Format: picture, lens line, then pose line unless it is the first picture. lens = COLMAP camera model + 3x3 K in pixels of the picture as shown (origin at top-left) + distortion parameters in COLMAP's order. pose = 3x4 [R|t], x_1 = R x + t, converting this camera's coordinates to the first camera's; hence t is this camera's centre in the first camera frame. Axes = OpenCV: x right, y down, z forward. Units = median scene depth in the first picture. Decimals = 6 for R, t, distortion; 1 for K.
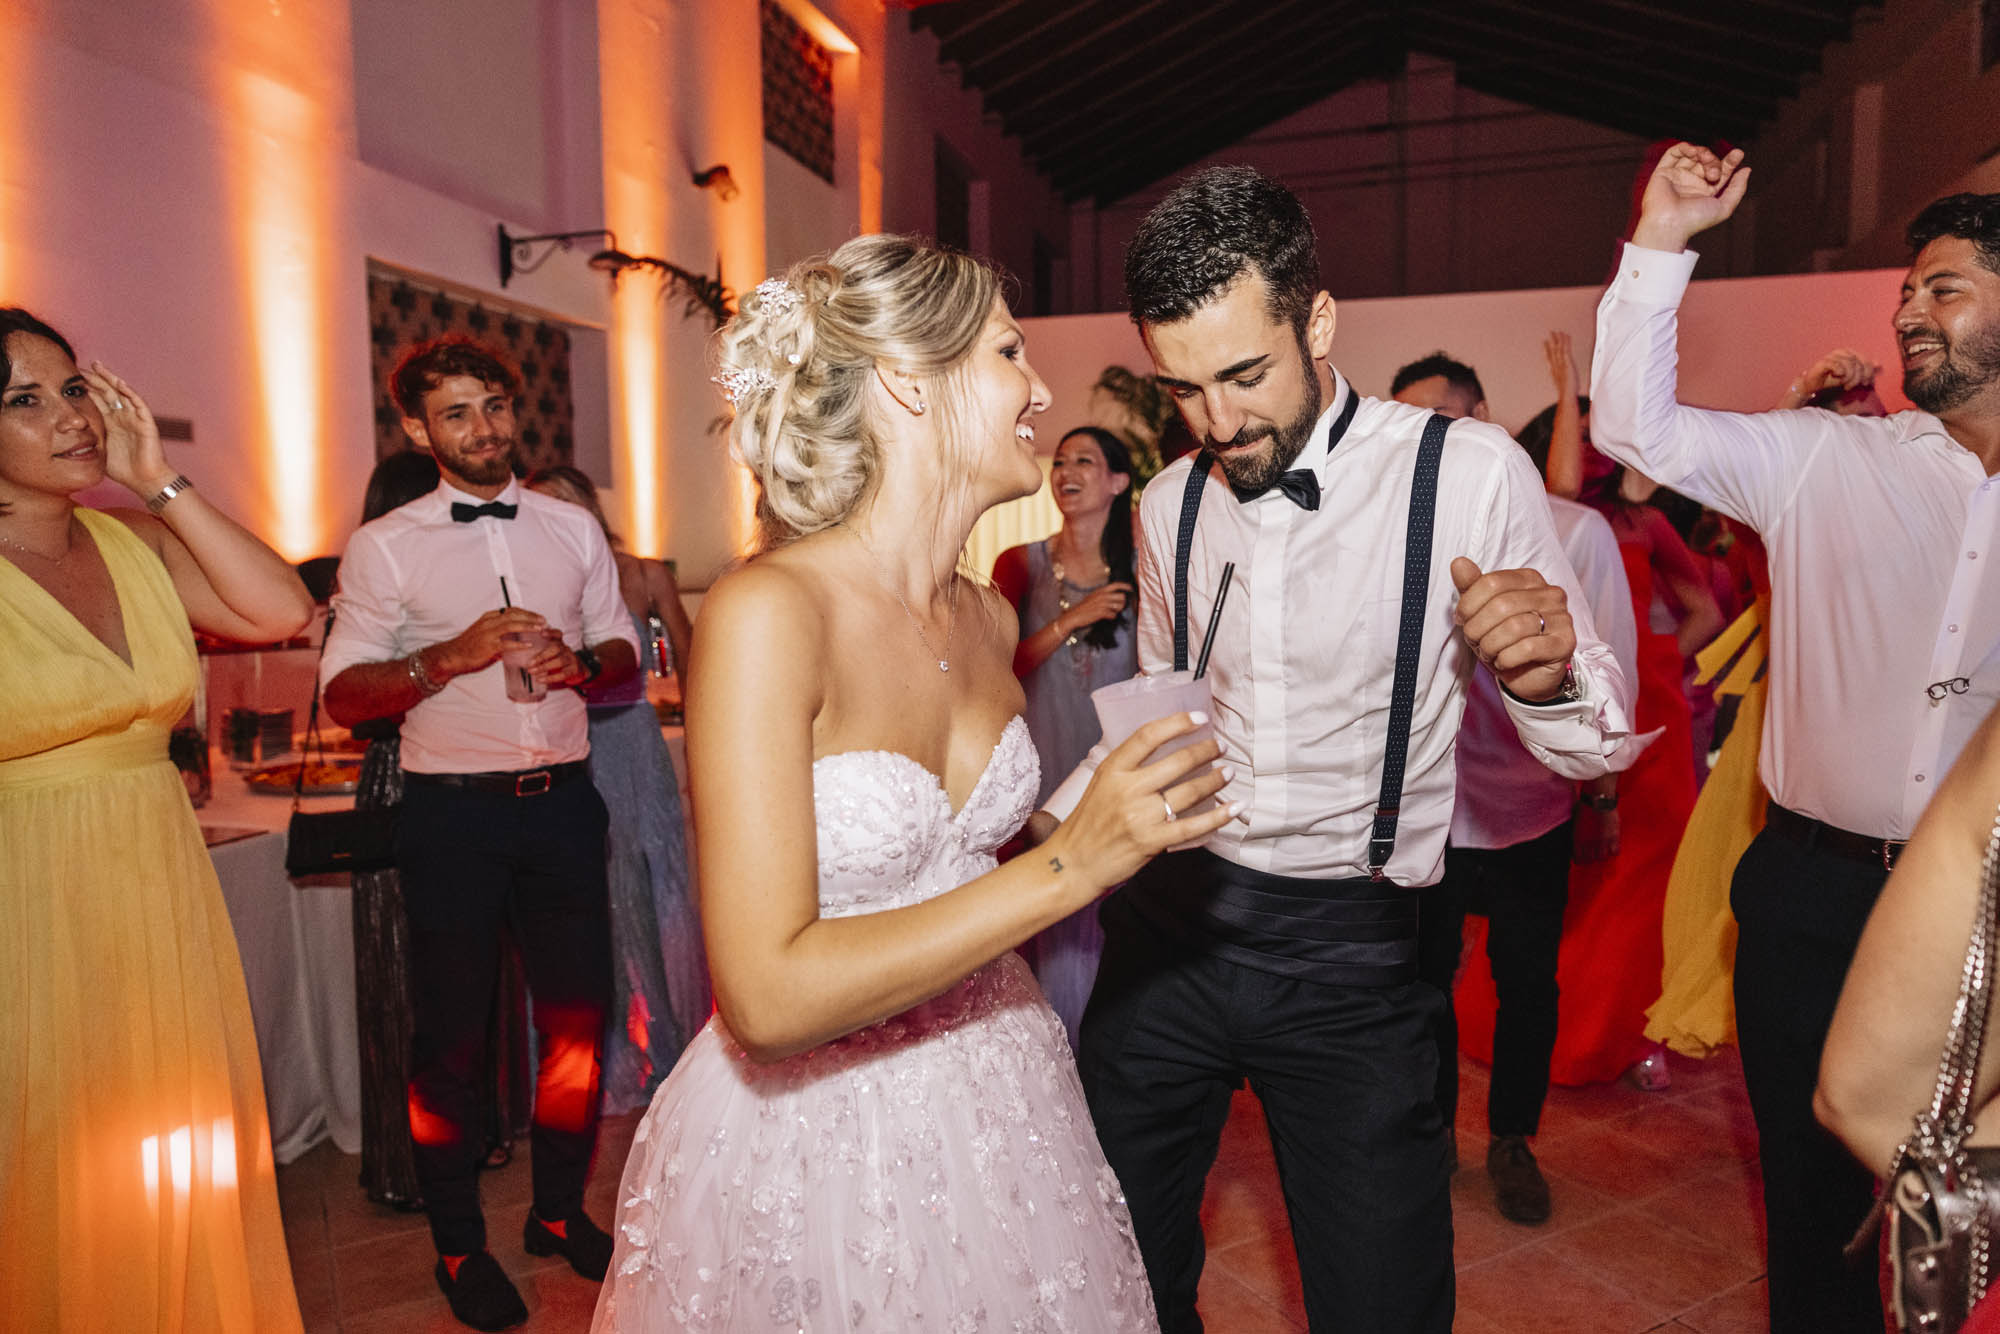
lens RADIAL K [[1371.6, 0, 1002.9], [0, 1371.6, 679.6], [0, 0, 1]] dist [0.007440, 0.009417]
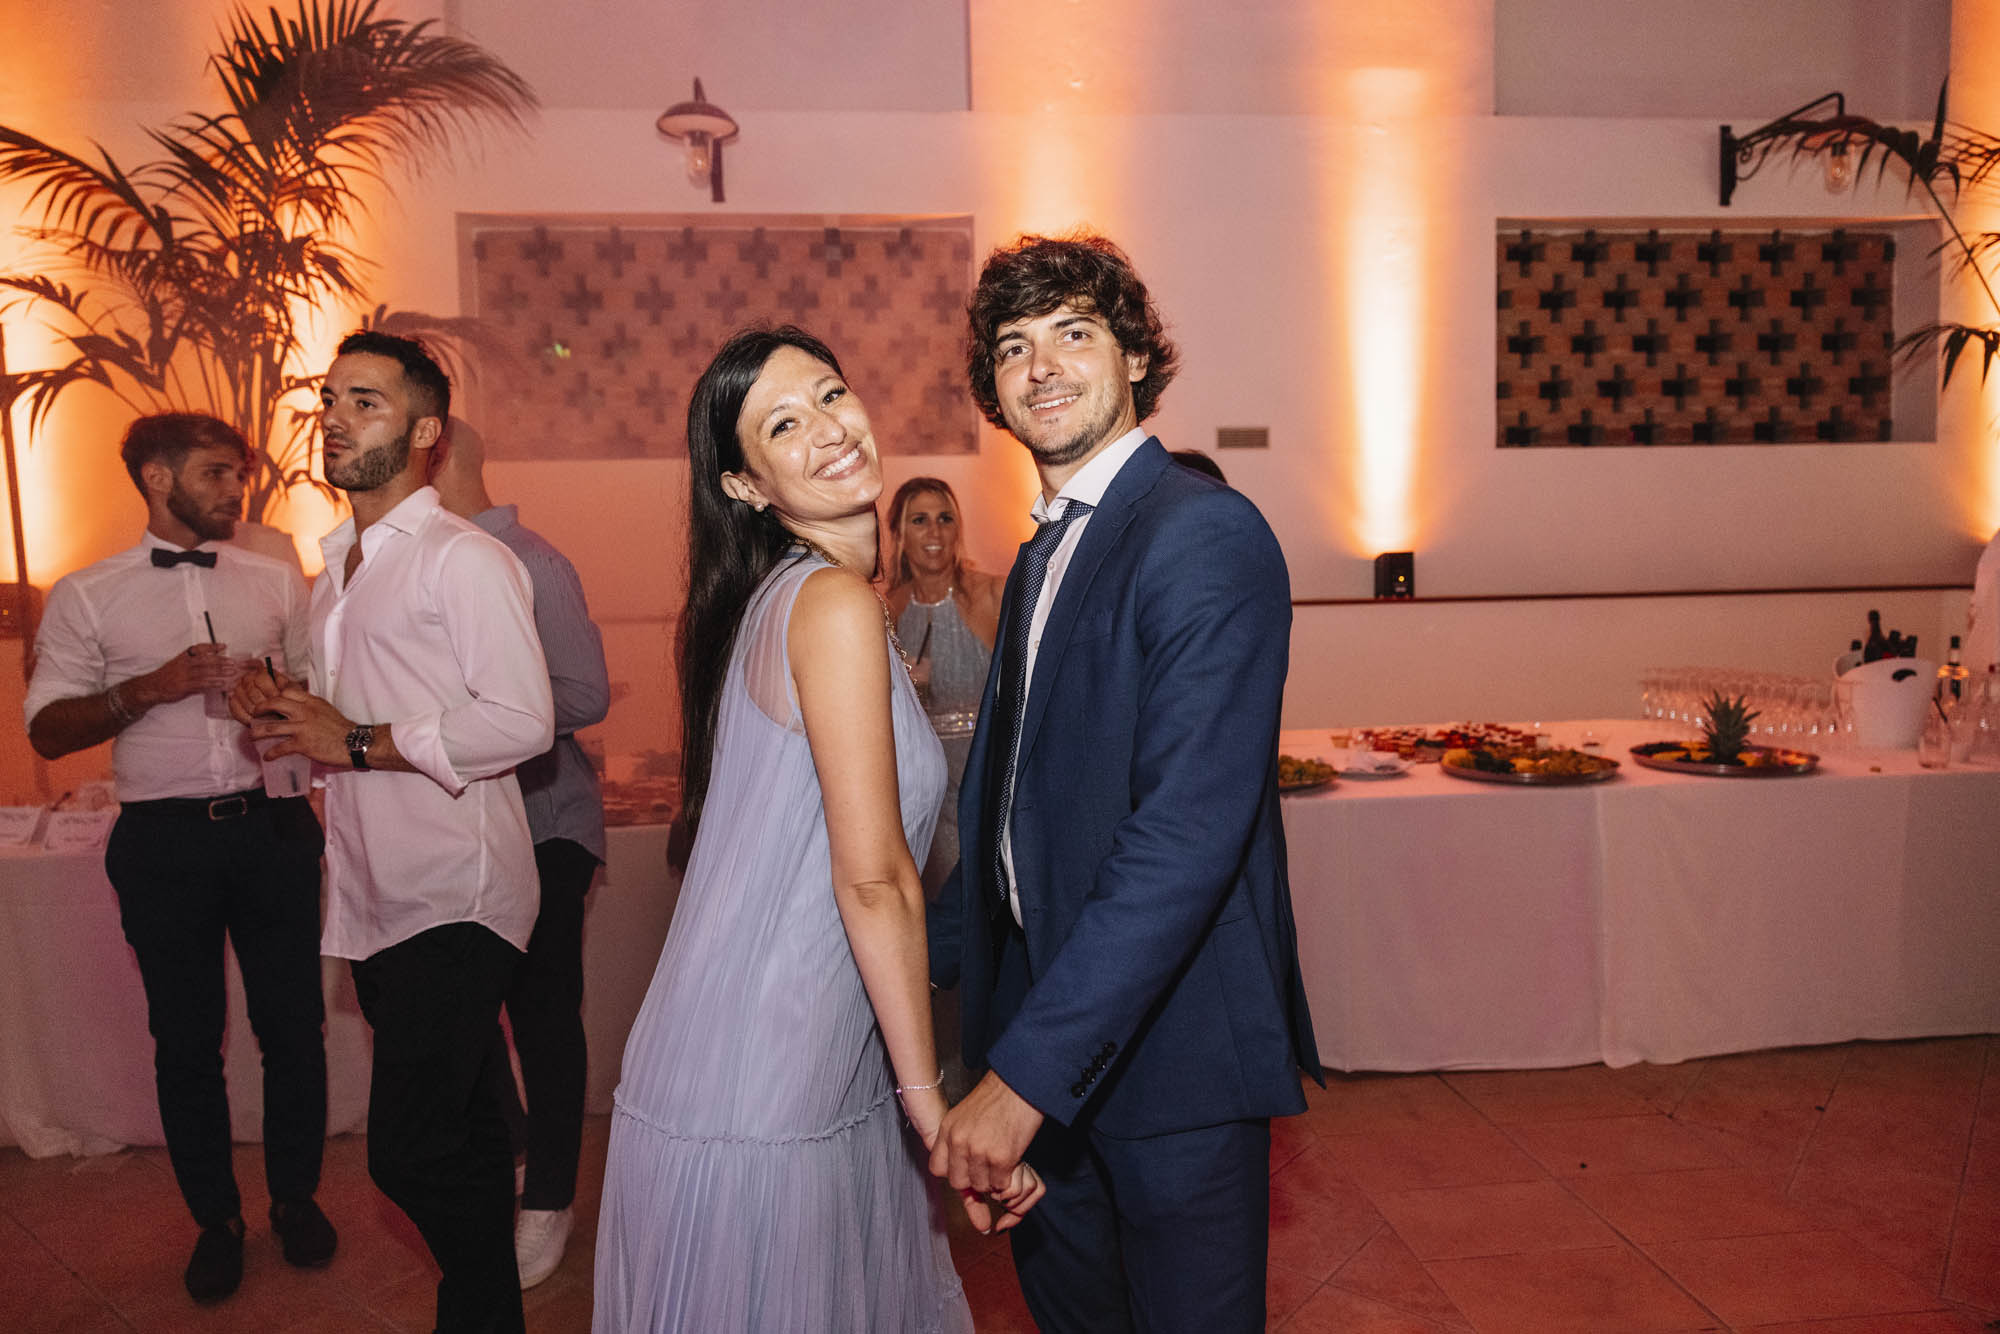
lens RADIAL K [[1371.6, 0, 1011.5], [0, 1371.6, 656.0], [0, 0, 1]] dist [0.007440, 0.009417]
pose [[0.368164, 0.055325, -0.928114, 0.290828], [-0.052956, 0.997855, 0.038476, -0.040265], [0.928252, 0.034984, 0.370304, 0.397435]]
